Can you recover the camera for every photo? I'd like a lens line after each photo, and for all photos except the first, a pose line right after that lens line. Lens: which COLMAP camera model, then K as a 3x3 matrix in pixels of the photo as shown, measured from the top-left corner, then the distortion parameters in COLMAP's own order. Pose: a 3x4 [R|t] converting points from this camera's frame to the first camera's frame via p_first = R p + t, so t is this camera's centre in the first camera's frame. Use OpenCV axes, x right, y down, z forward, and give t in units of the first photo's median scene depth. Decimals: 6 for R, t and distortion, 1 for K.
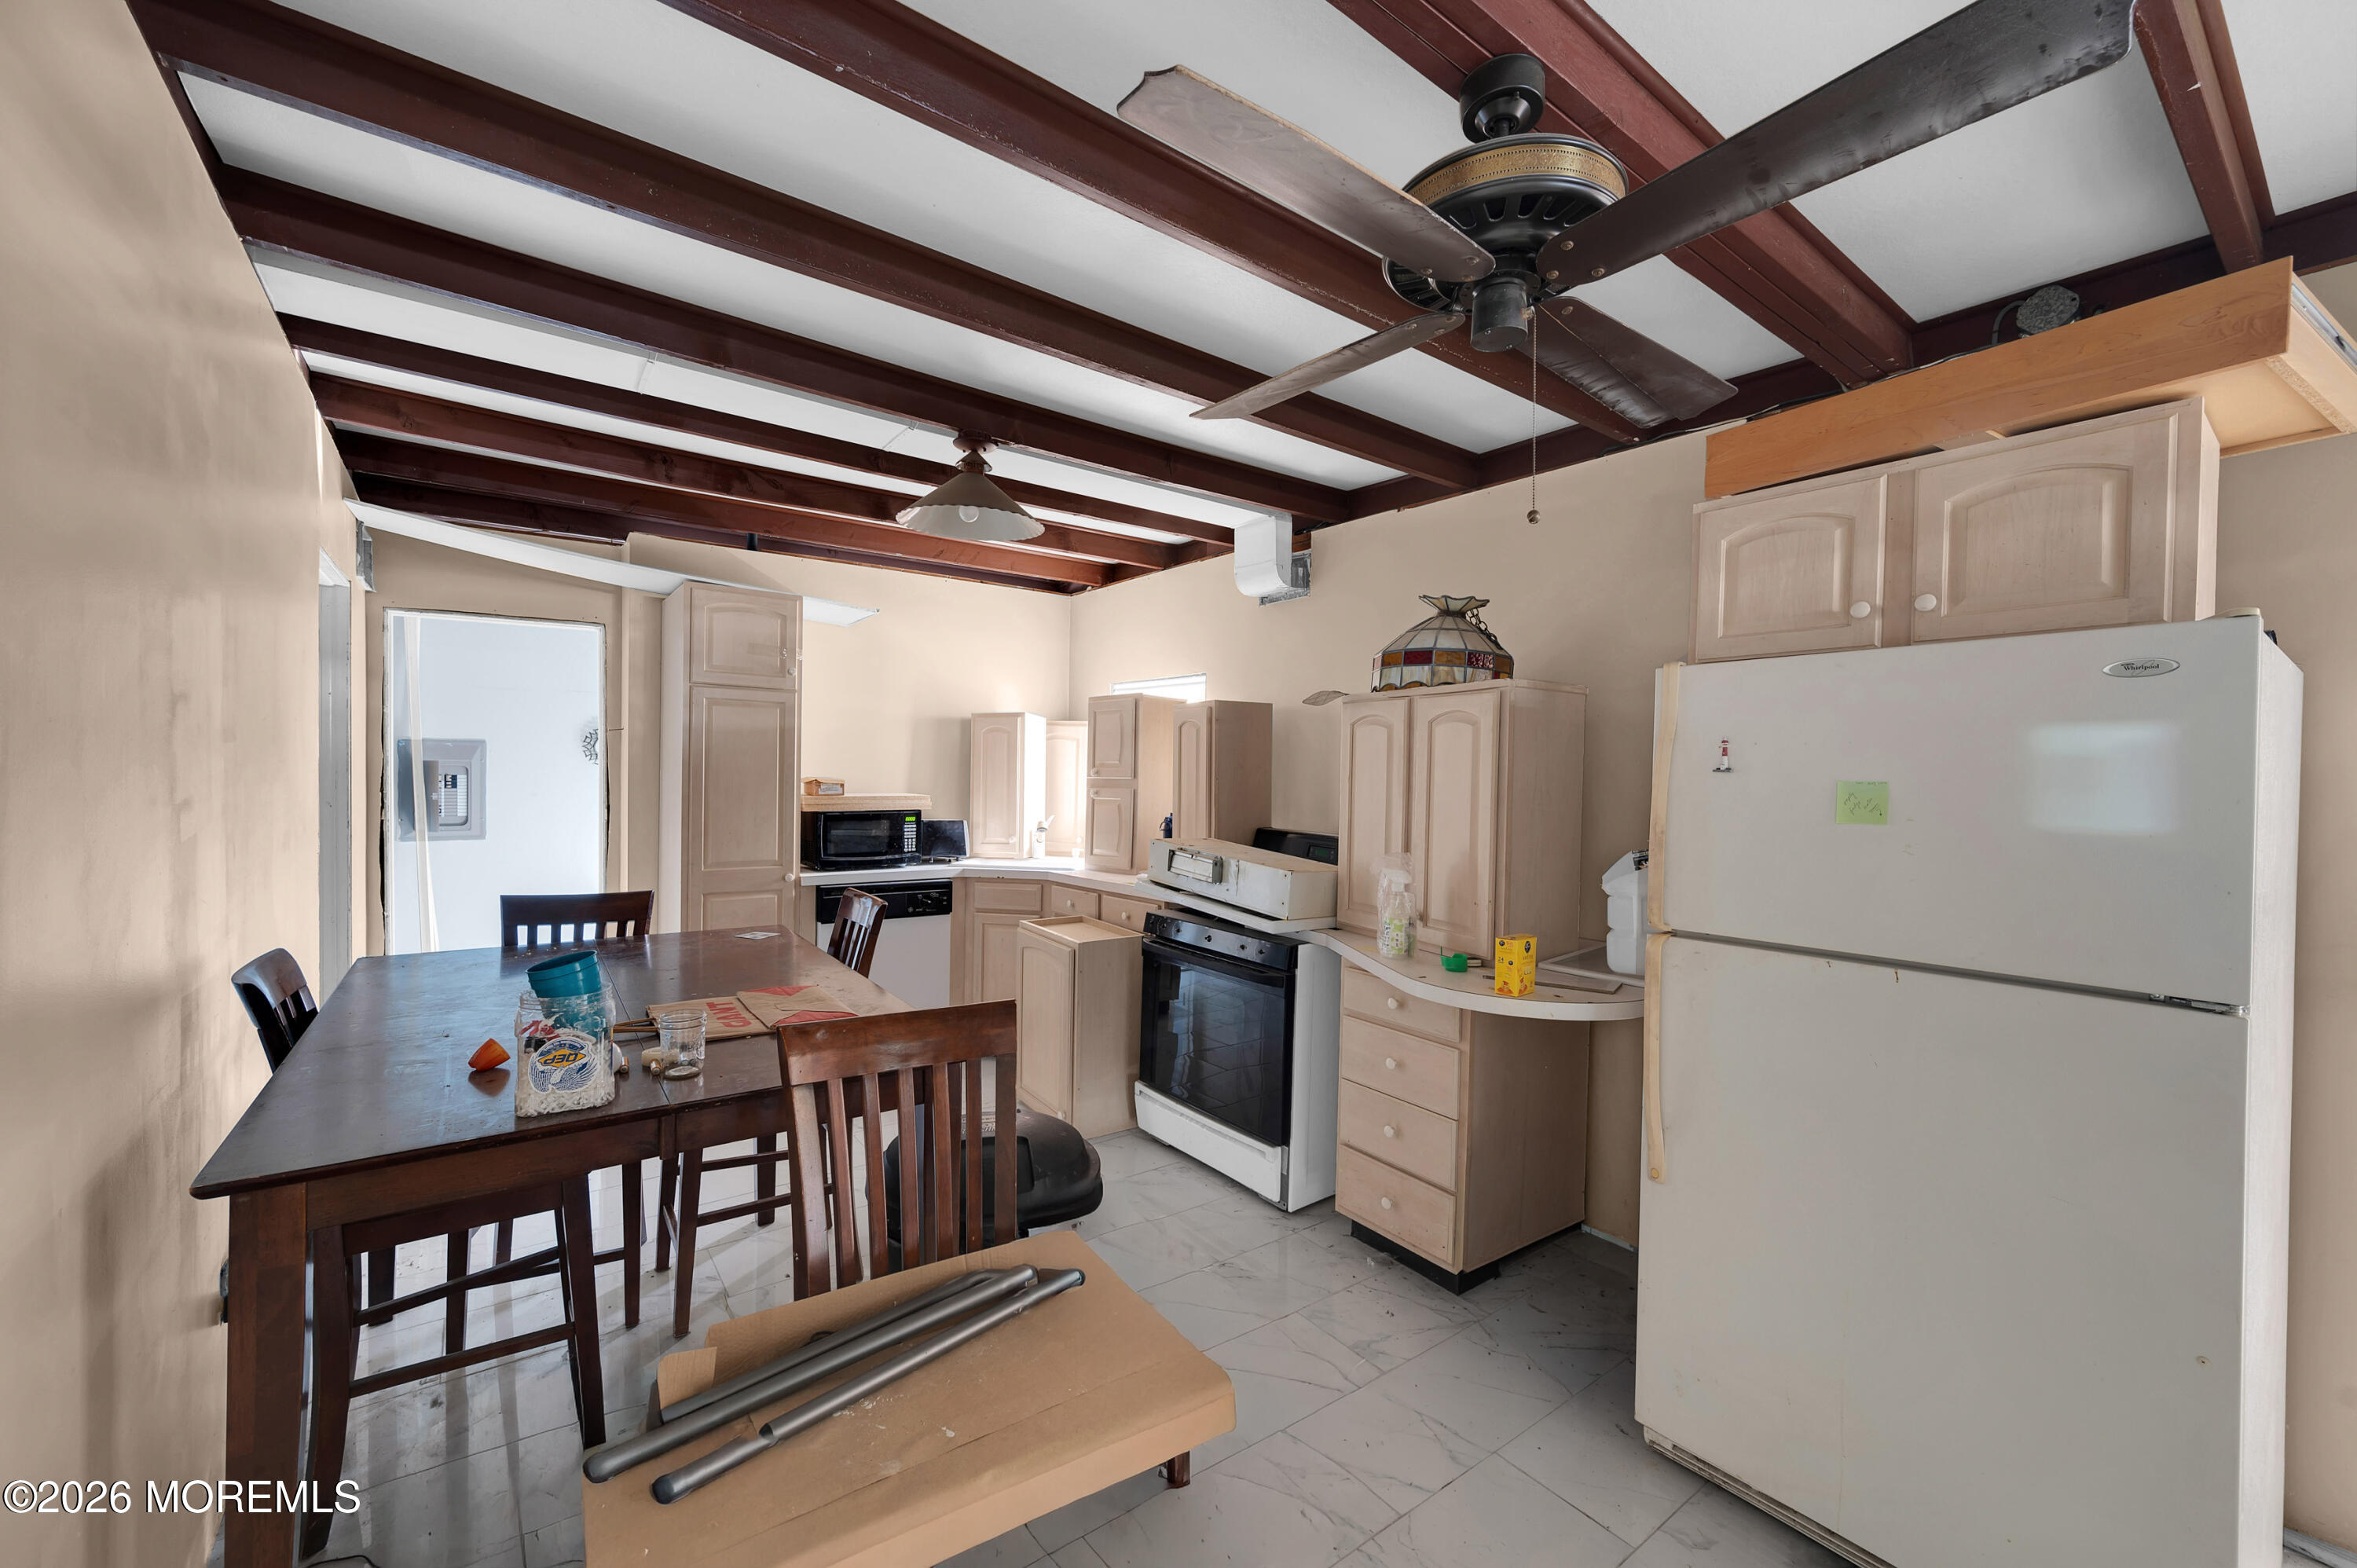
lens RADIAL K [[932.8, 0, 1178.5], [0, 932.8, 784.0], [0, 0, 1]] dist [-0.002018, -0.000264]
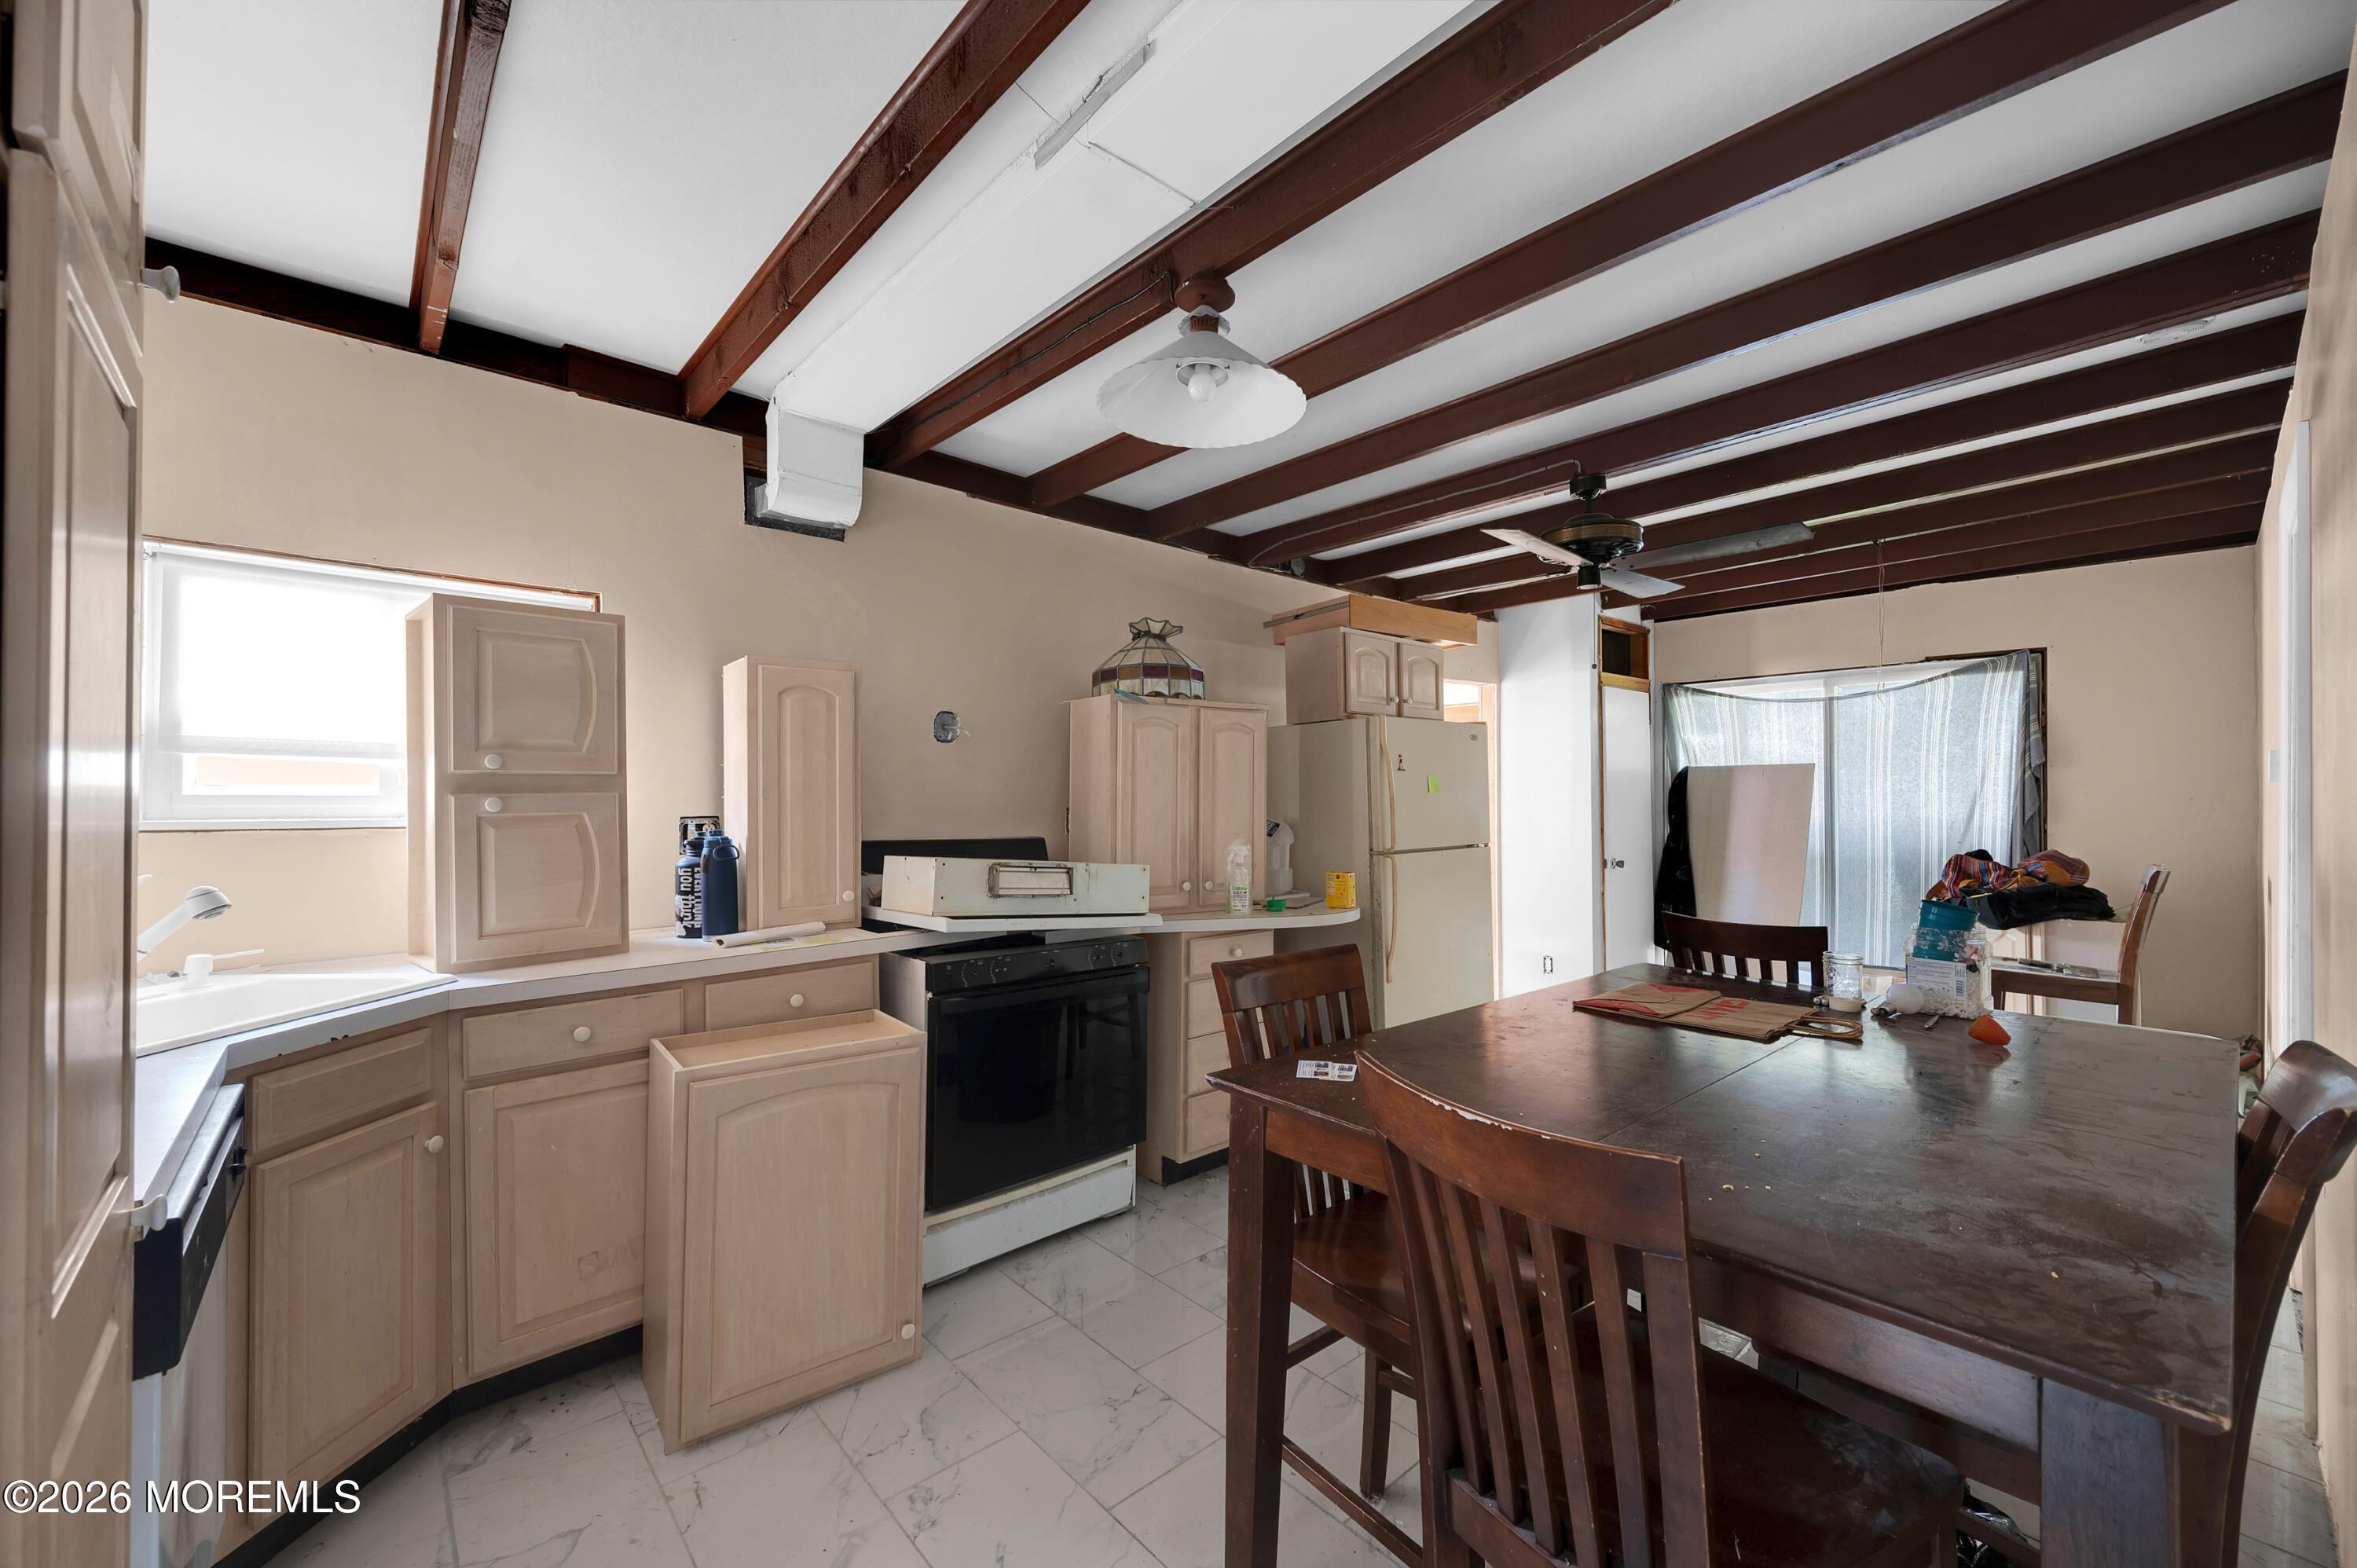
lens RADIAL K [[932.8, 0, 1178.5], [0, 932.8, 784.0], [0, 0, 1]] dist [-0.002018, -0.000264]
pose [[-0.097526, -0.010728, 0.995175, -0.903297], [0.005959, 0.999918, 0.011363, -0.006089], [-0.995215, 0.007038, -0.097454, 1.070557]]
